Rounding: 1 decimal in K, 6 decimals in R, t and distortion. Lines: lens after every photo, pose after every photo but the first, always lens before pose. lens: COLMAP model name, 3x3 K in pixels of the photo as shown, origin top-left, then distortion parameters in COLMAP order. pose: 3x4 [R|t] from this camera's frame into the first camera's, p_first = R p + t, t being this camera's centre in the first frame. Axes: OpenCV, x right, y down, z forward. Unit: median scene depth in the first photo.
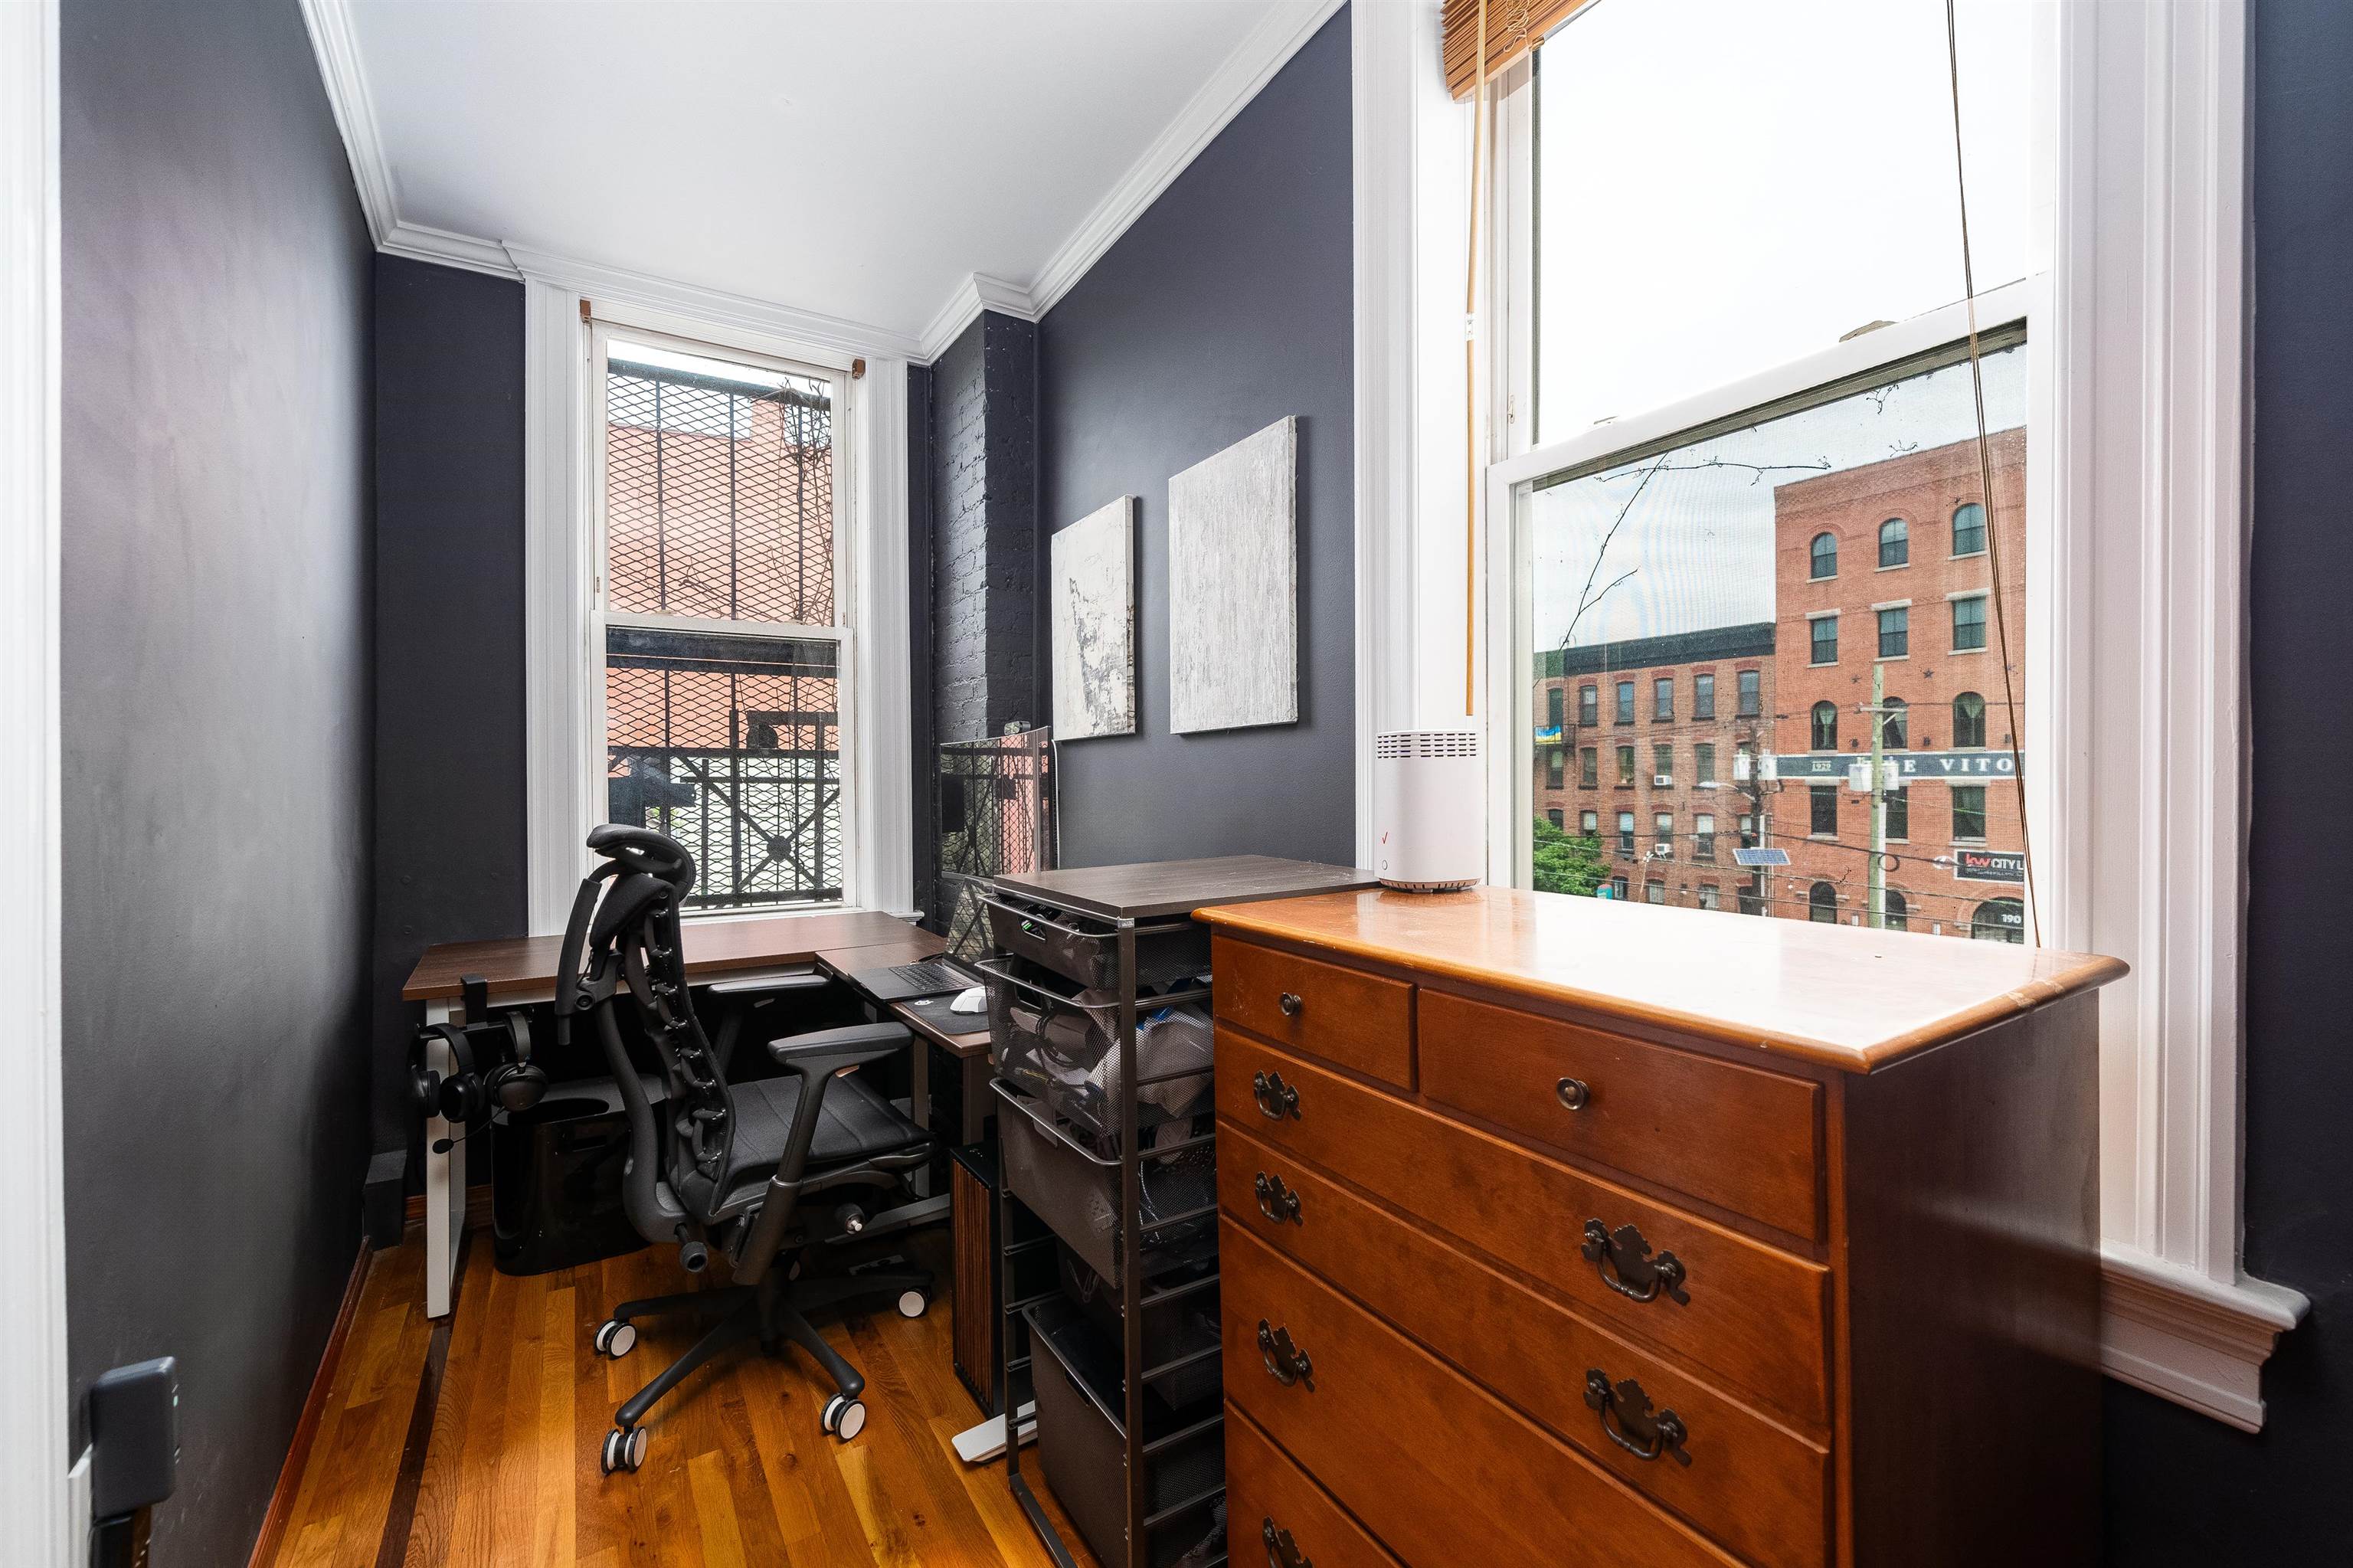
lens RADIAL K [[984.8, 0, 1178.2], [0, 984.8, 787.0], [0, 0, 1]] dist [0.000645, -0.000421]
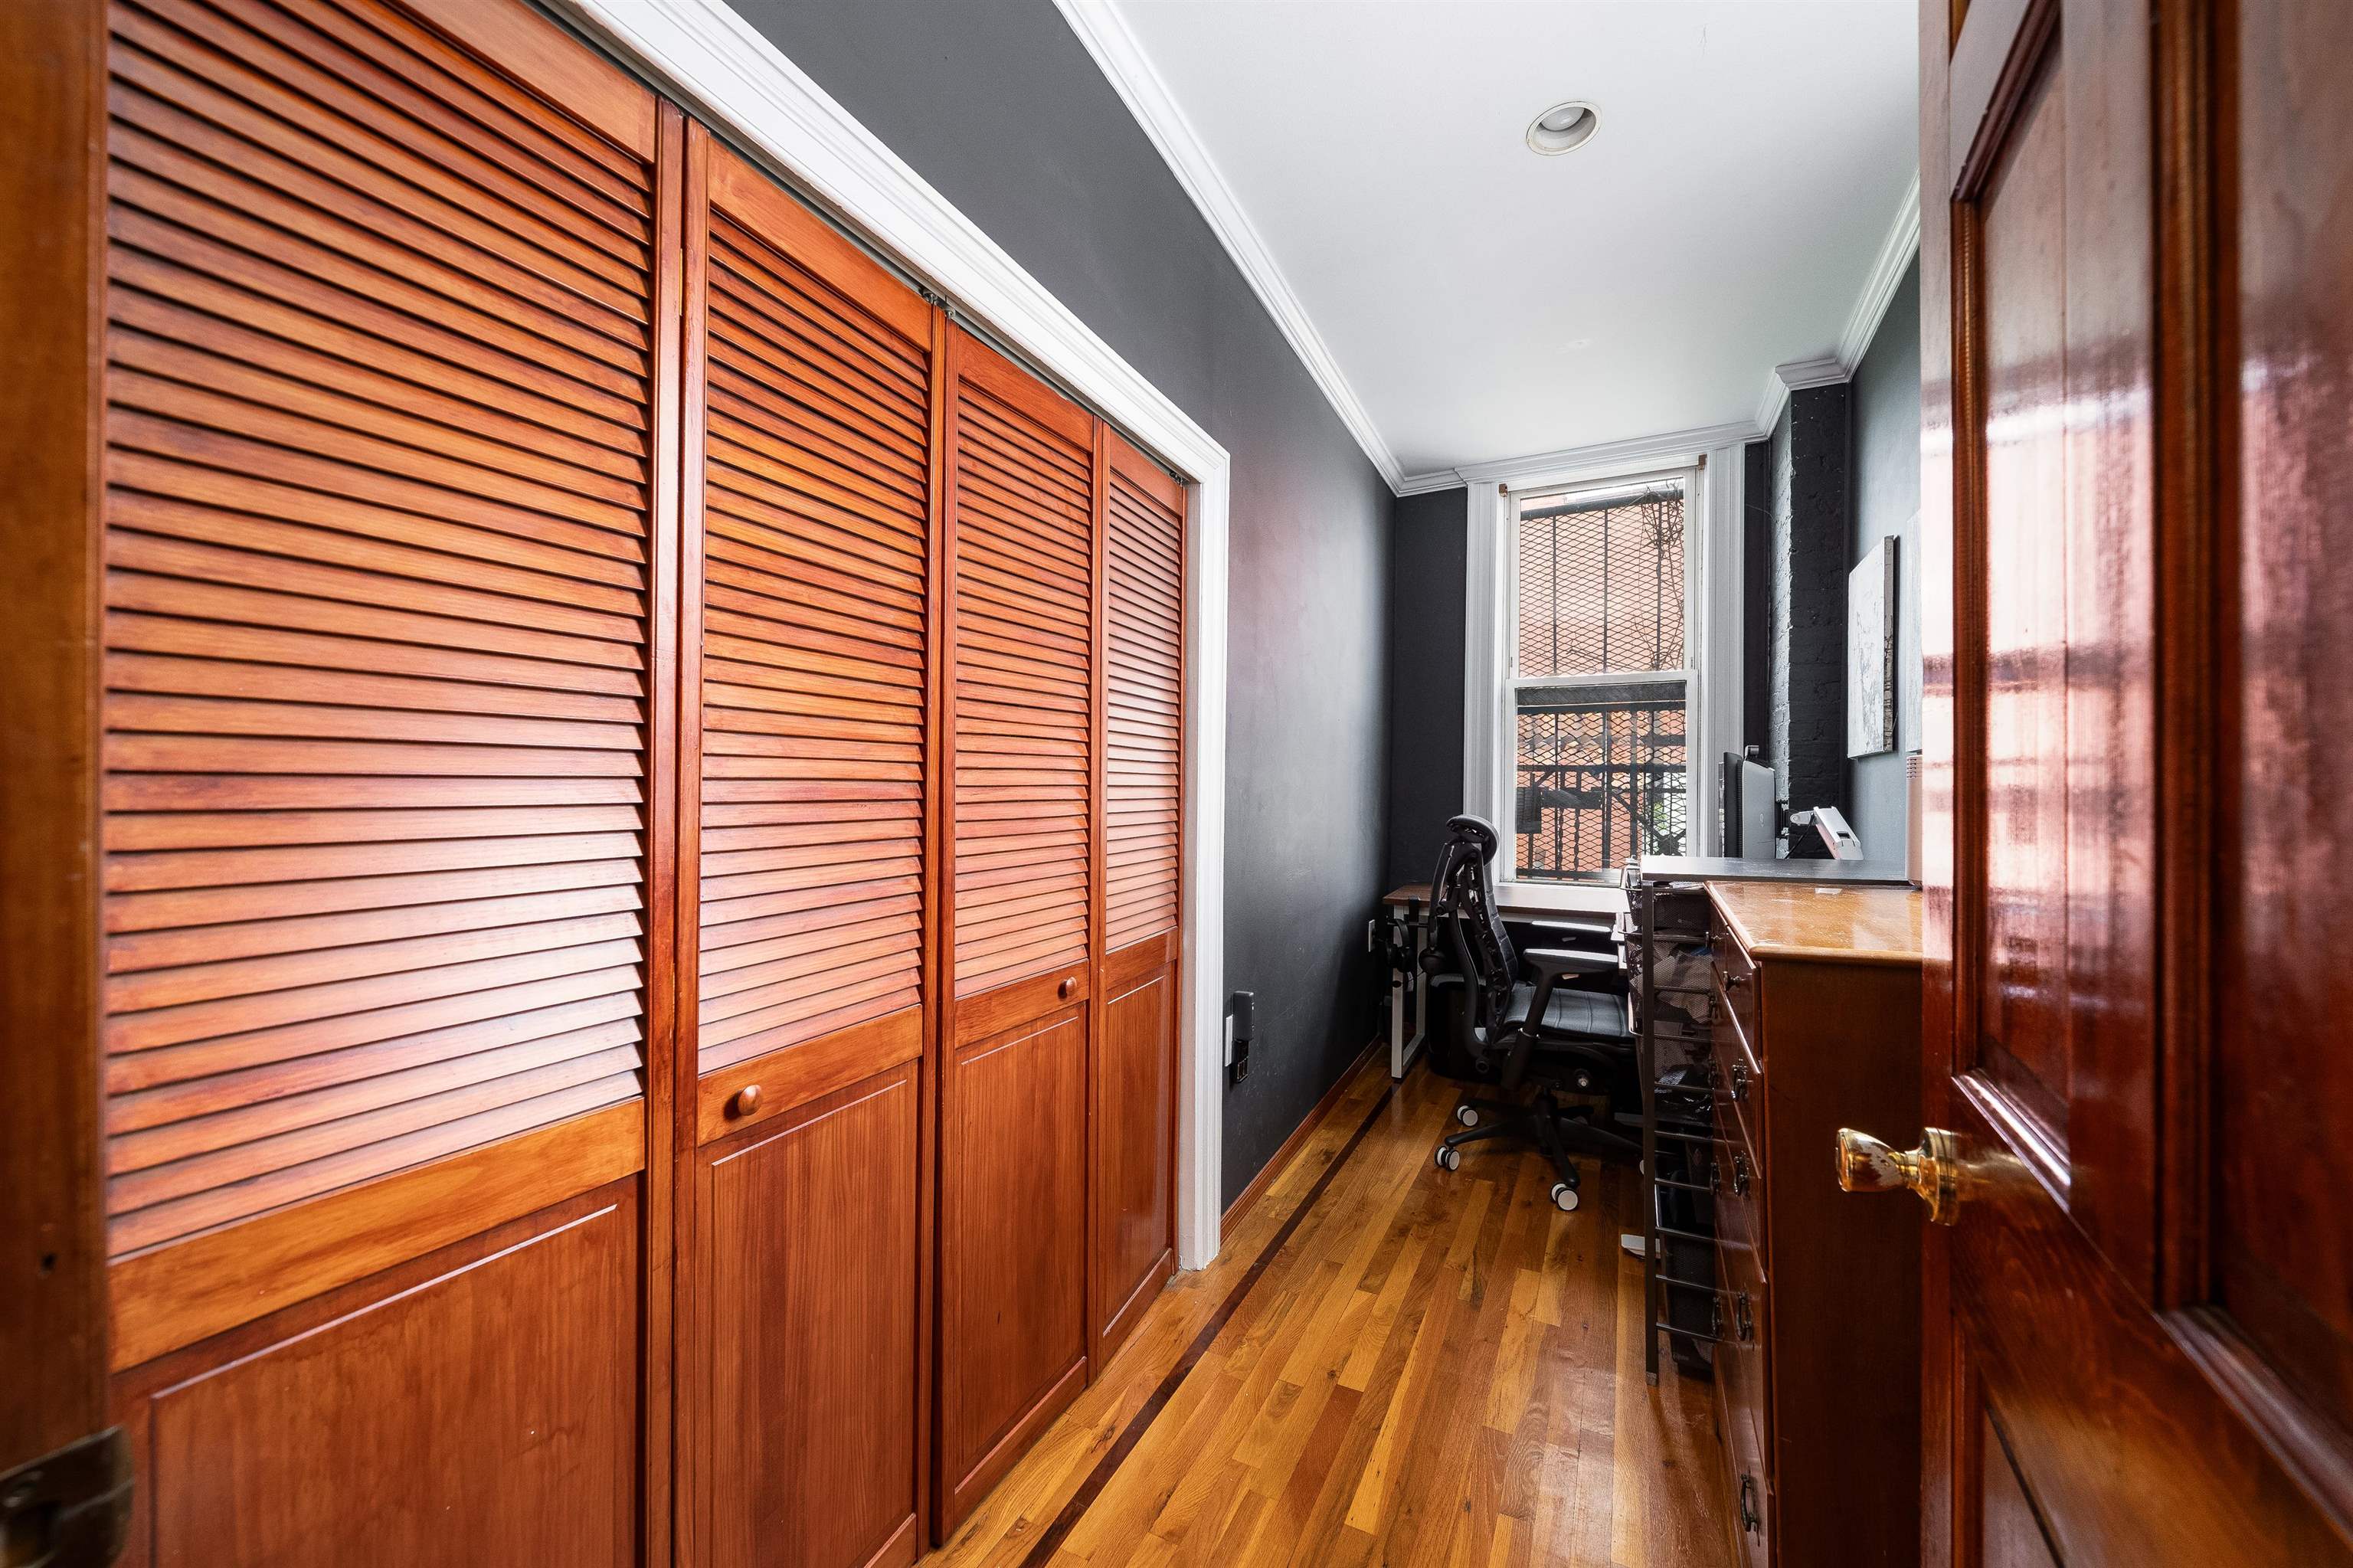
lens RADIAL K [[913.9, 0, 1178.6], [0, 913.9, 783.2], [0, 0, 1]] dist [-0.000087, -0.000127]
pose [[0.520500, 0.004845, -0.853848, 0.354006], [-0.016667, 0.999851, -0.004486, -0.001746], [0.853699, 0.016566, 0.520503, -0.179383]]
